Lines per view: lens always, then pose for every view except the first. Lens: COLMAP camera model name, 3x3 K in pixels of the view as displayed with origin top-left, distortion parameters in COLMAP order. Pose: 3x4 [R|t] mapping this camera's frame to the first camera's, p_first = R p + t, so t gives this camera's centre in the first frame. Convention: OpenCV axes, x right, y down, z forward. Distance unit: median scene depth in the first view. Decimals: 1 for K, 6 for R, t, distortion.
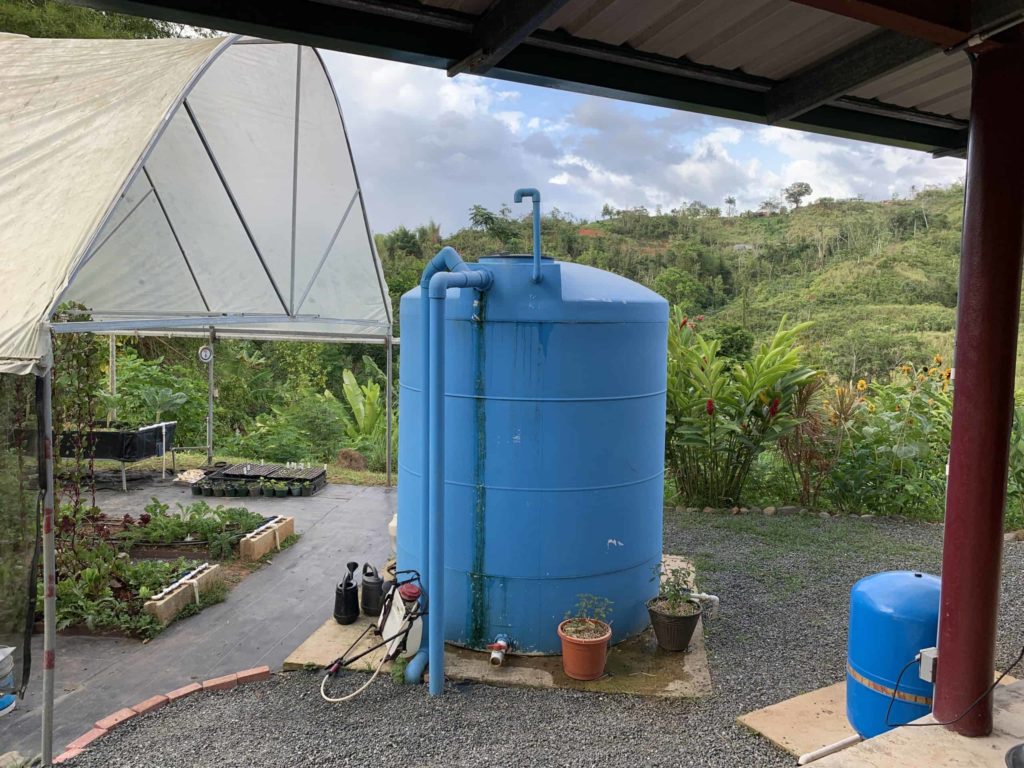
lens RADIAL K [[722.2, 0, 512.0], [0, 722.2, 384.0], [0, 0, 1]] dist [-0.003609, -0.002751]
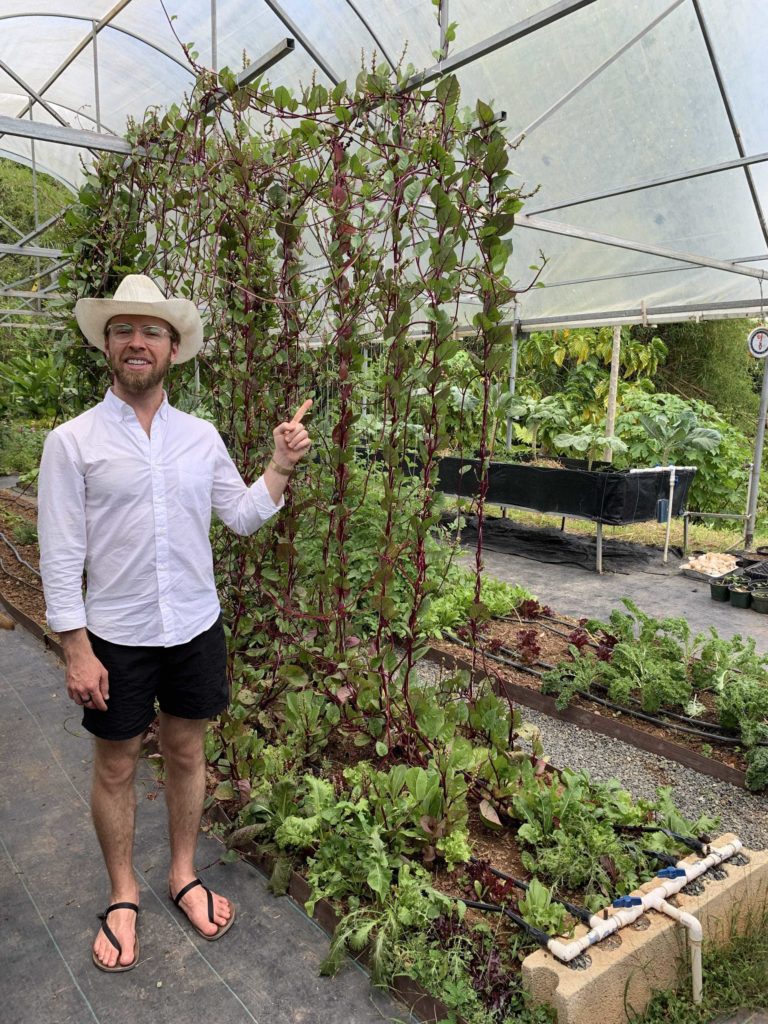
lens RADIAL K [[722.2, 0, 384.0], [0, 722.2, 512.0], [0, 0, 1]] dist [-0.003609, -0.002751]
pose [[0.656872, 0.099091, -0.747462, -0.203716], [-0.058247, 0.995033, 0.080724, 0.058773], [0.751749, -0.009488, 0.659382, 0.453770]]
